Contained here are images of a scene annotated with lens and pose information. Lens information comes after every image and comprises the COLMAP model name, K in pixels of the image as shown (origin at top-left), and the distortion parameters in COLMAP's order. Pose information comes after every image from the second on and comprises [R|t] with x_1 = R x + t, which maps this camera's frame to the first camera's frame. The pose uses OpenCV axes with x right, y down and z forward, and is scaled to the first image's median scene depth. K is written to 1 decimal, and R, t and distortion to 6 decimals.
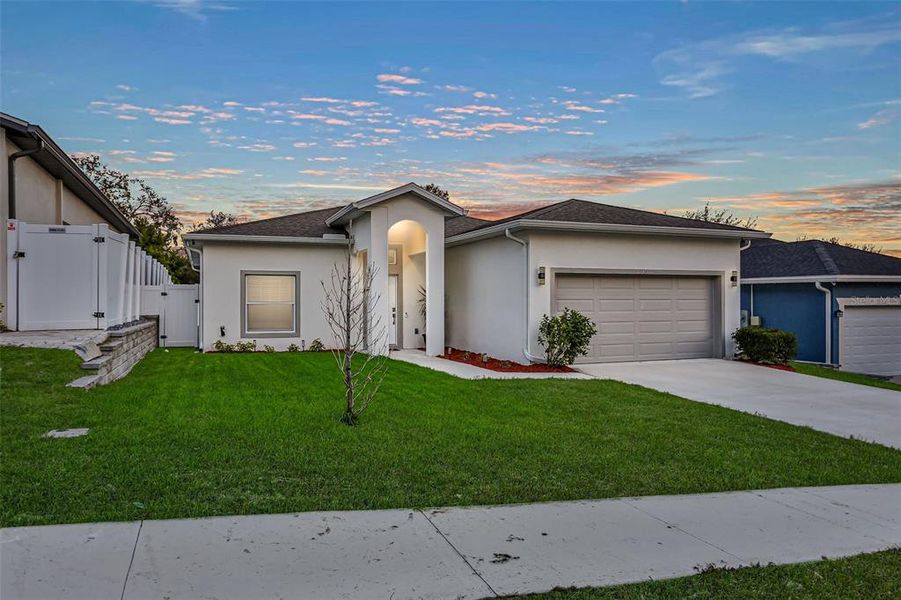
lens RADIAL K [[627.1, 0, 455.4], [0, 627.1, 302.0], [0, 0, 1]] dist [0.022633, -0.003758]
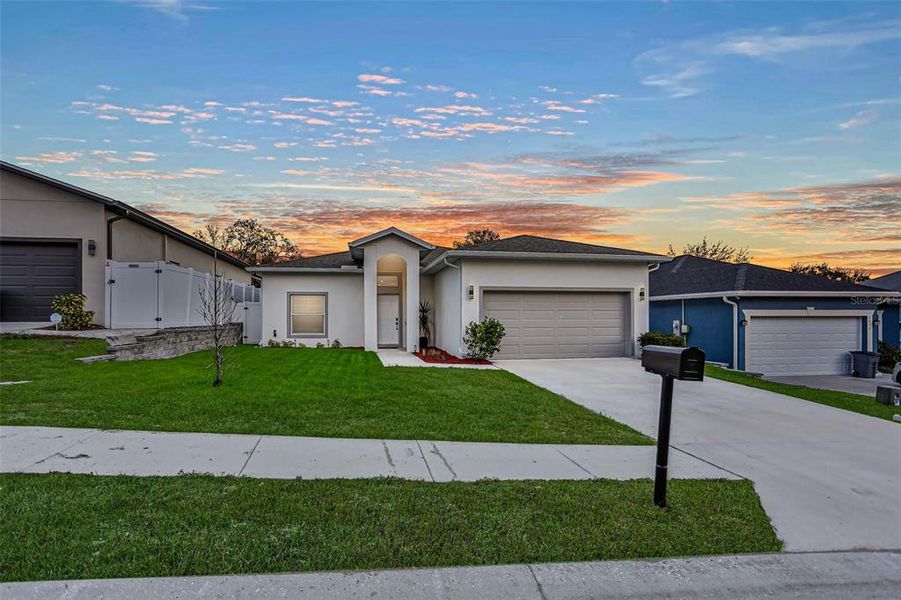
lens RADIAL K [[469.5, 0, 442.3], [0, 469.5, 314.4], [0, 0, 1]] dist [-0.004016, 0.000025]
pose [[0.979102, -0.000855, -0.203368, 0.242324], [-0.000957, 0.999961, -0.008810, 0.012166], [0.203367, 0.008821, 0.979063, 0.005074]]
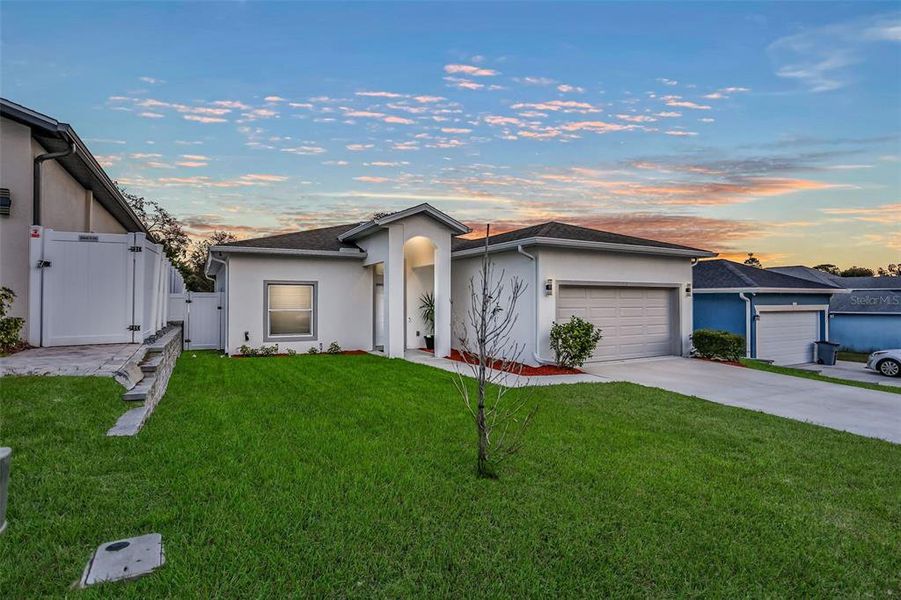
lens RADIAL K [[462.8, 0, 452.7], [0, 462.8, 297.3], [0, 0, 1]] dist [0.000155, 0.000717]
pose [[0.992695, 0.002501, 0.120625, -0.116480], [-0.001179, 0.999938, -0.011031, -0.012296], [-0.120645, 0.010808, 0.992637, 0.168177]]
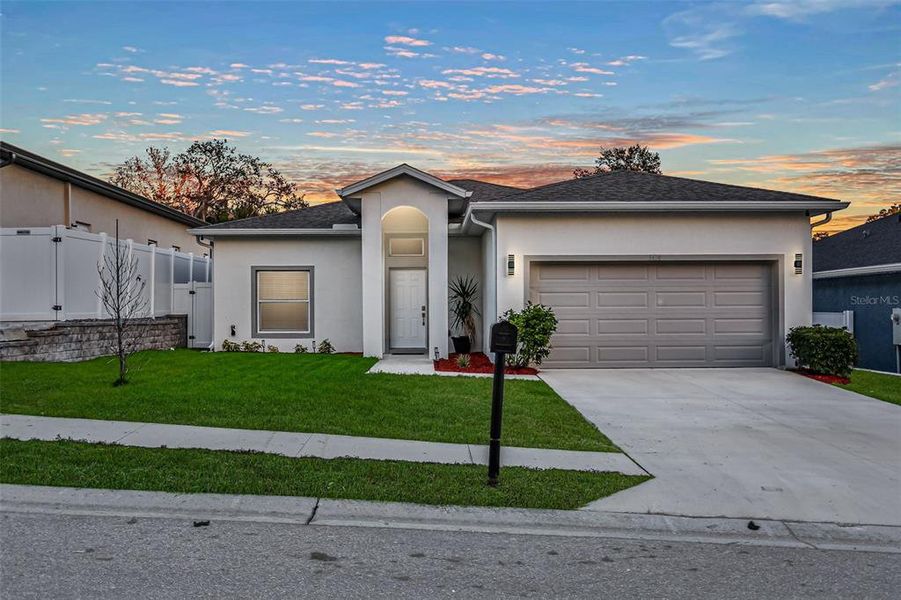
lens RADIAL K [[905.4, 0, 469.9], [0, 905.4, 309.3], [0, 0, 1]] dist [0.062867, -0.017128]
pose [[0.942664, -0.003459, -0.333725, 0.435128], [0.002622, 0.999992, -0.002959, 0.020060], [0.333732, 0.001914, 0.942666, -0.178327]]
